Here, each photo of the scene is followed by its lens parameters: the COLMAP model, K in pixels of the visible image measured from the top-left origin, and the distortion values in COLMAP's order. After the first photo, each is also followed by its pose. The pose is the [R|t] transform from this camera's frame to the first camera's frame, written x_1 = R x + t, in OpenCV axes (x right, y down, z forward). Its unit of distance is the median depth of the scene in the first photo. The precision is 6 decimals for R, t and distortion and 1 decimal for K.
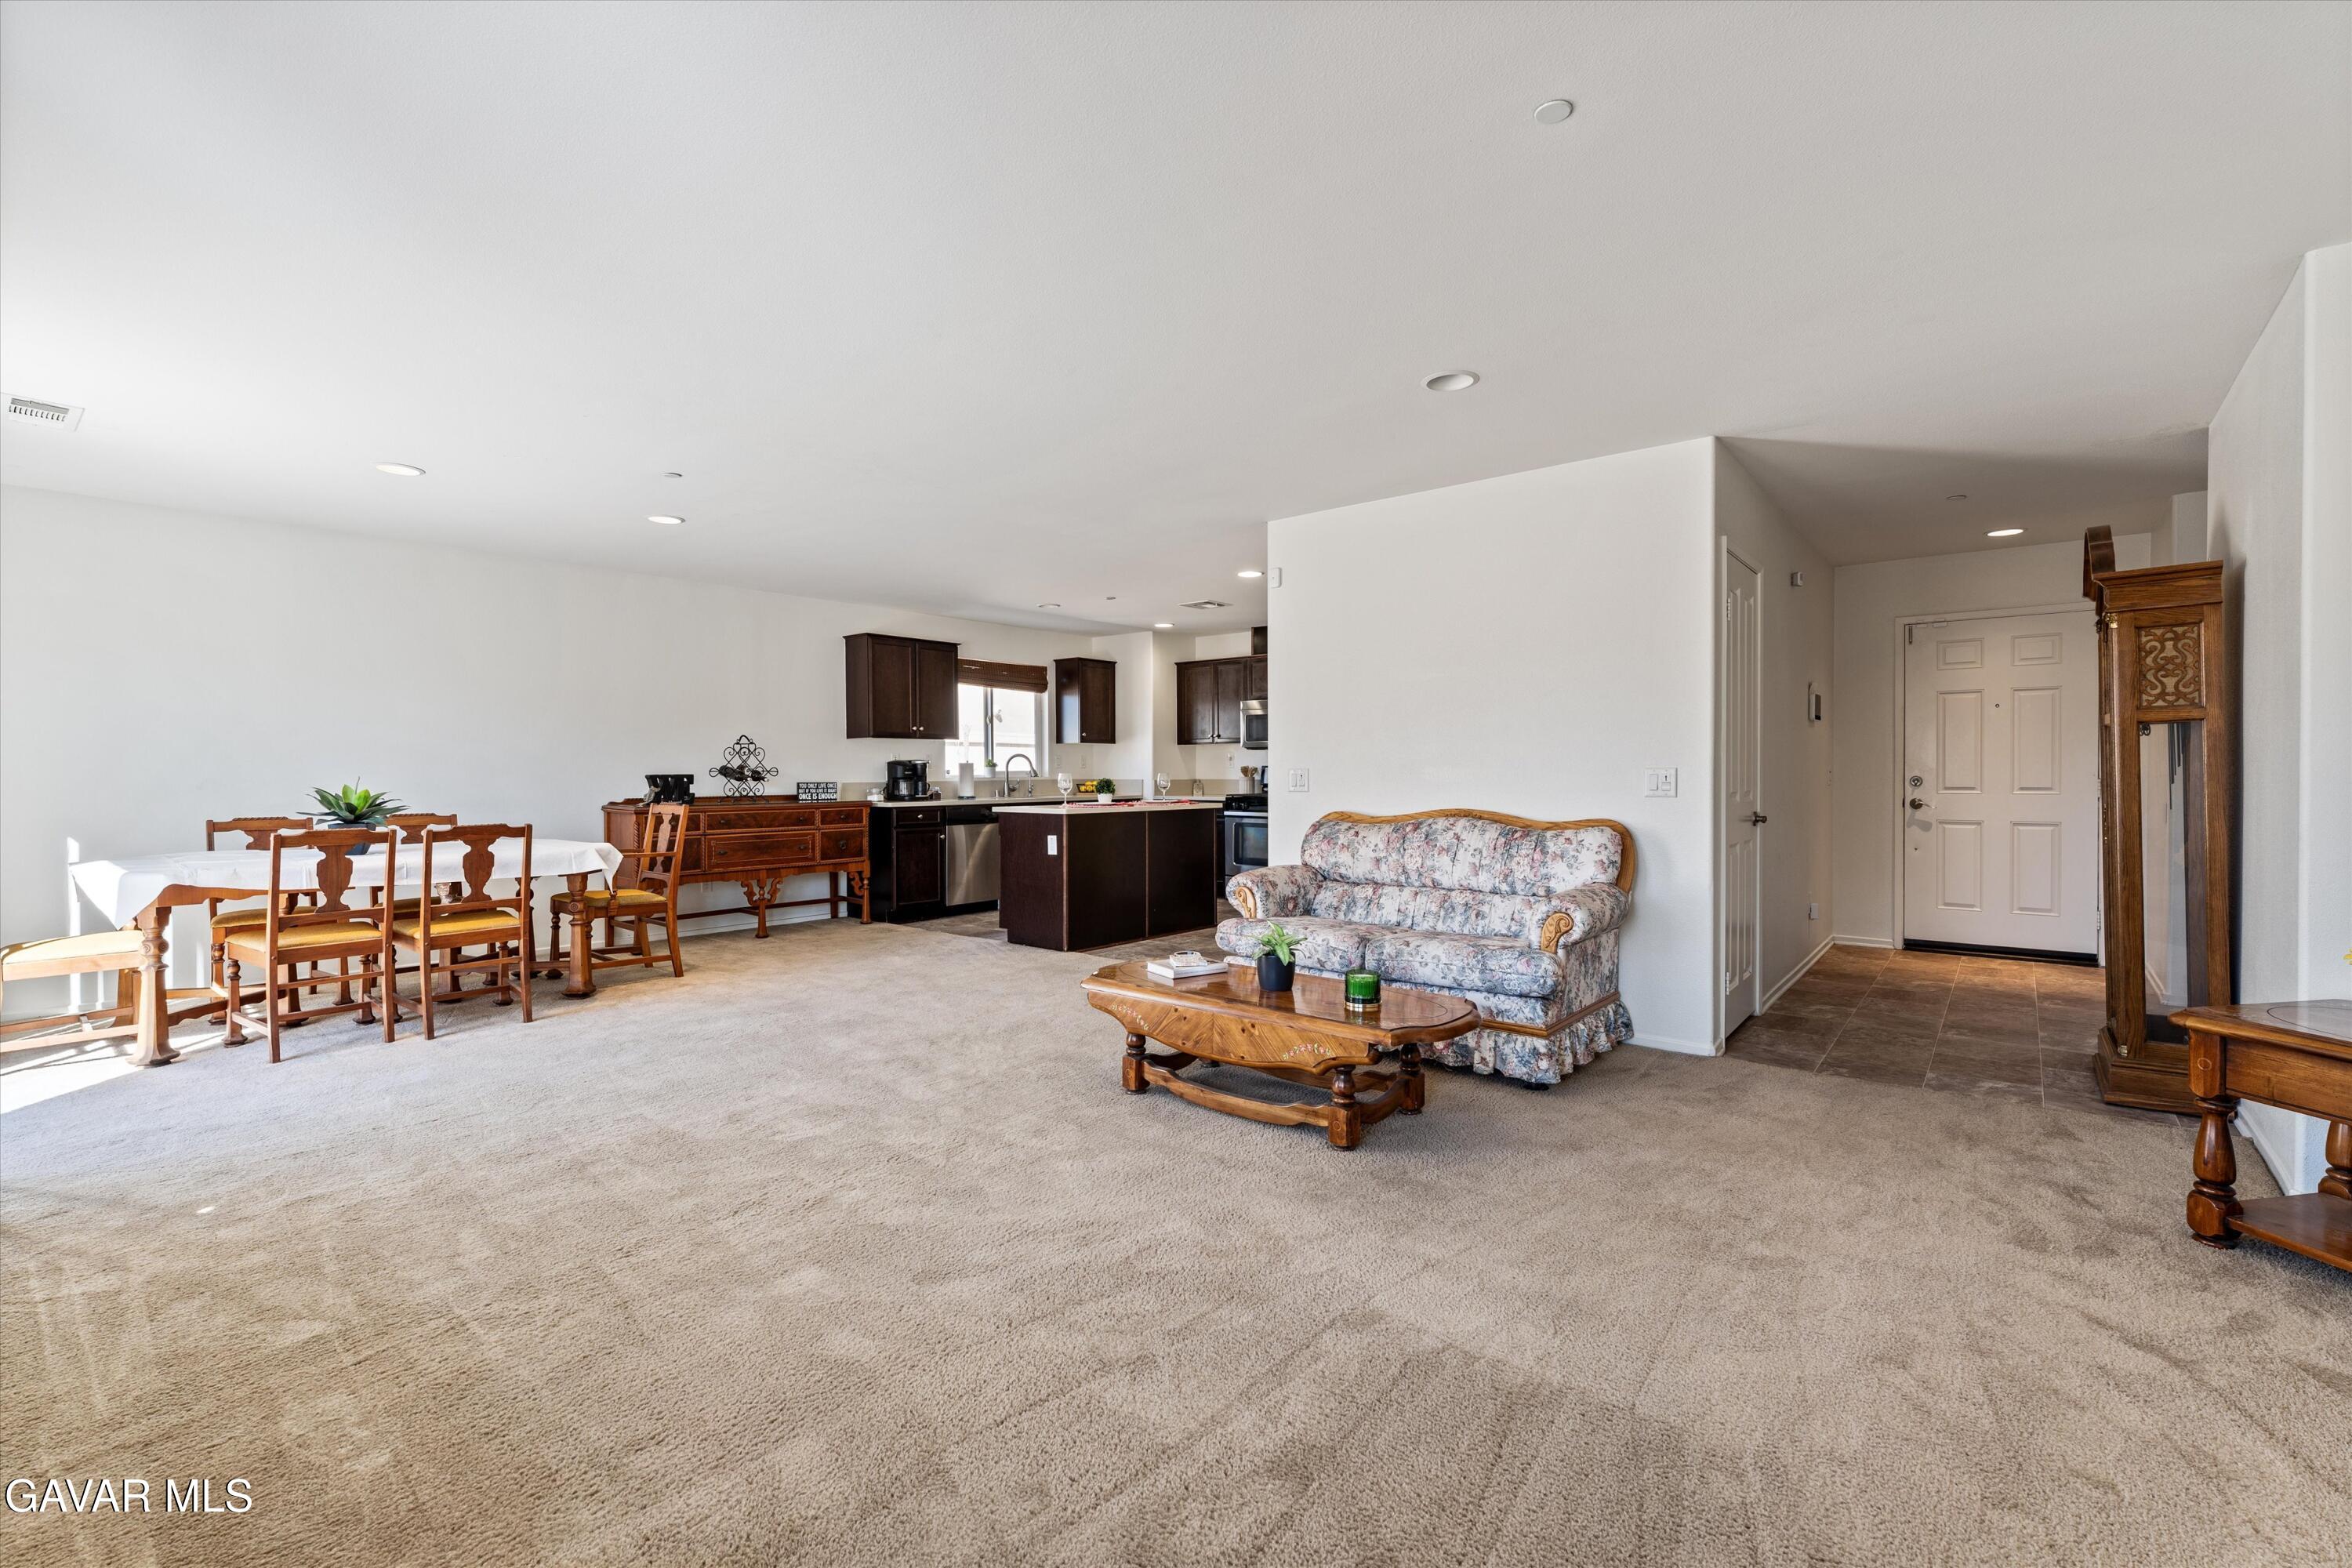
lens RADIAL K [[1014.7, 0, 1176.0], [0, 1014.7, 784.0], [0, 0, 1]] dist [-0.000148, 0.000010]
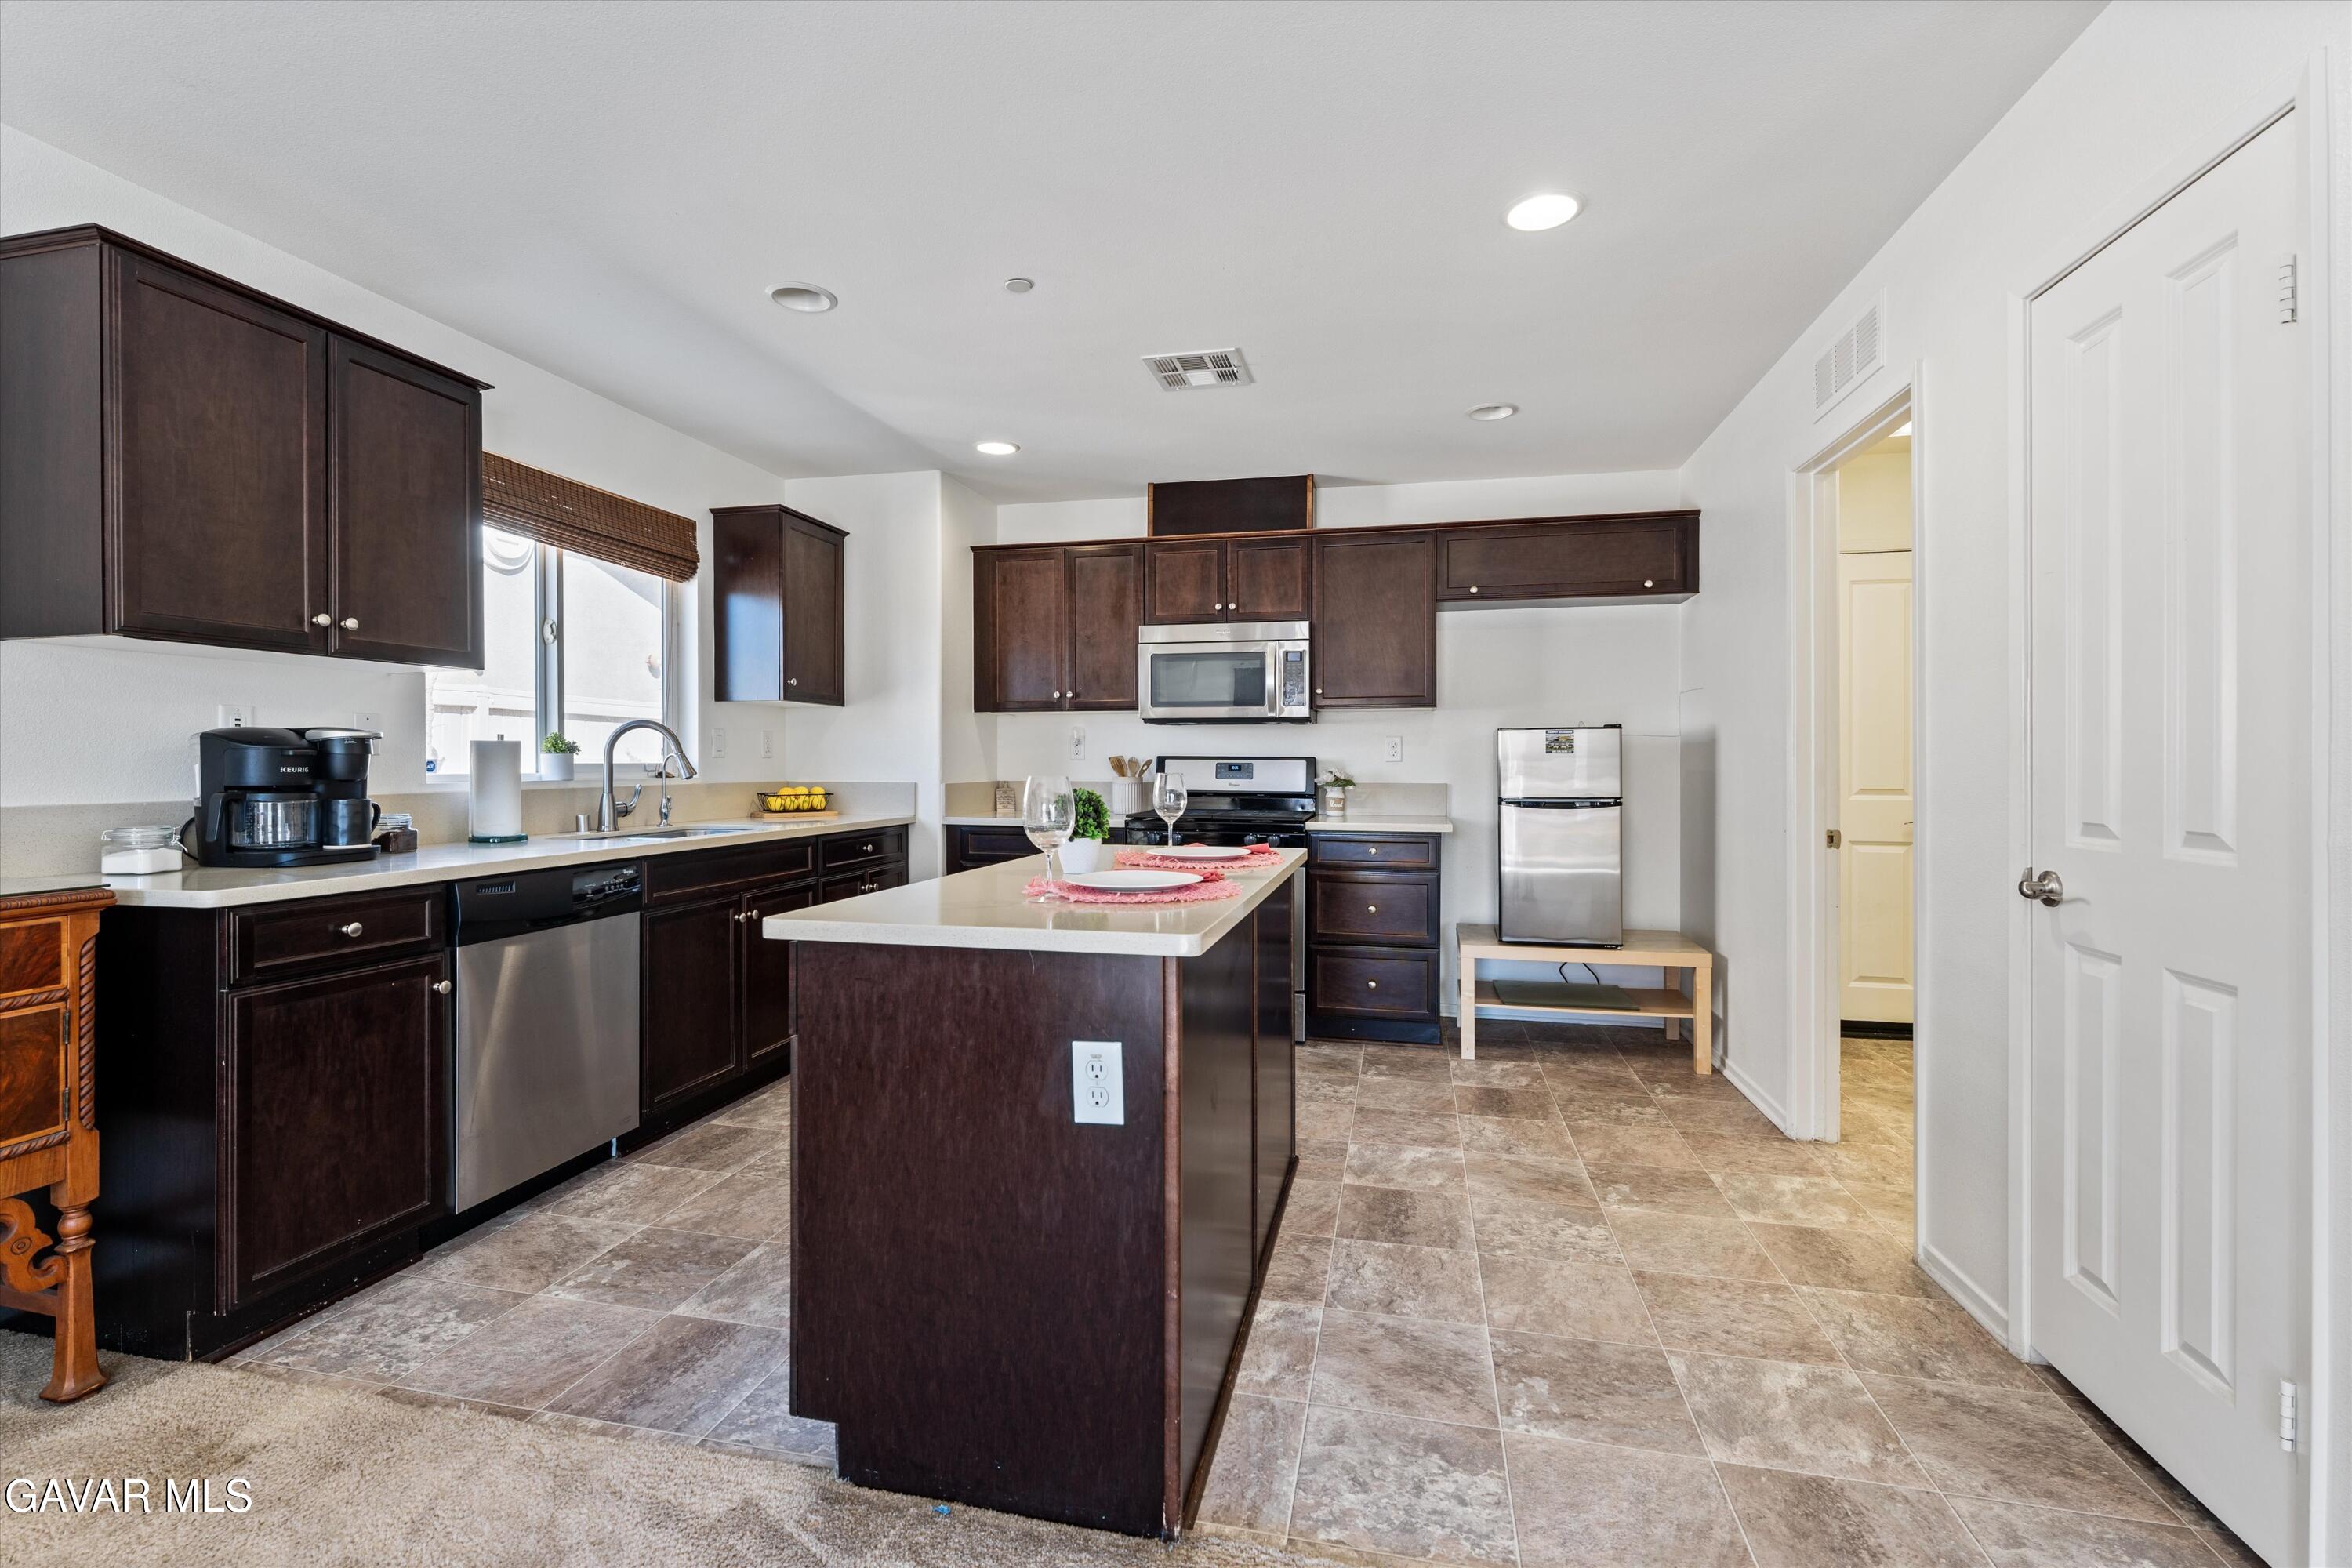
lens RADIAL K [[1038.0, 0, 1167.7], [0, 1038.0, 766.2], [0, 0, 1]] dist [0.000515, 0.000161]
pose [[0.895026, 0.002407, 0.446007, -0.166355], [0.001701, 0.999960, -0.008810, -0.008893], [-0.446010, 0.008644, 0.894986, 0.599395]]
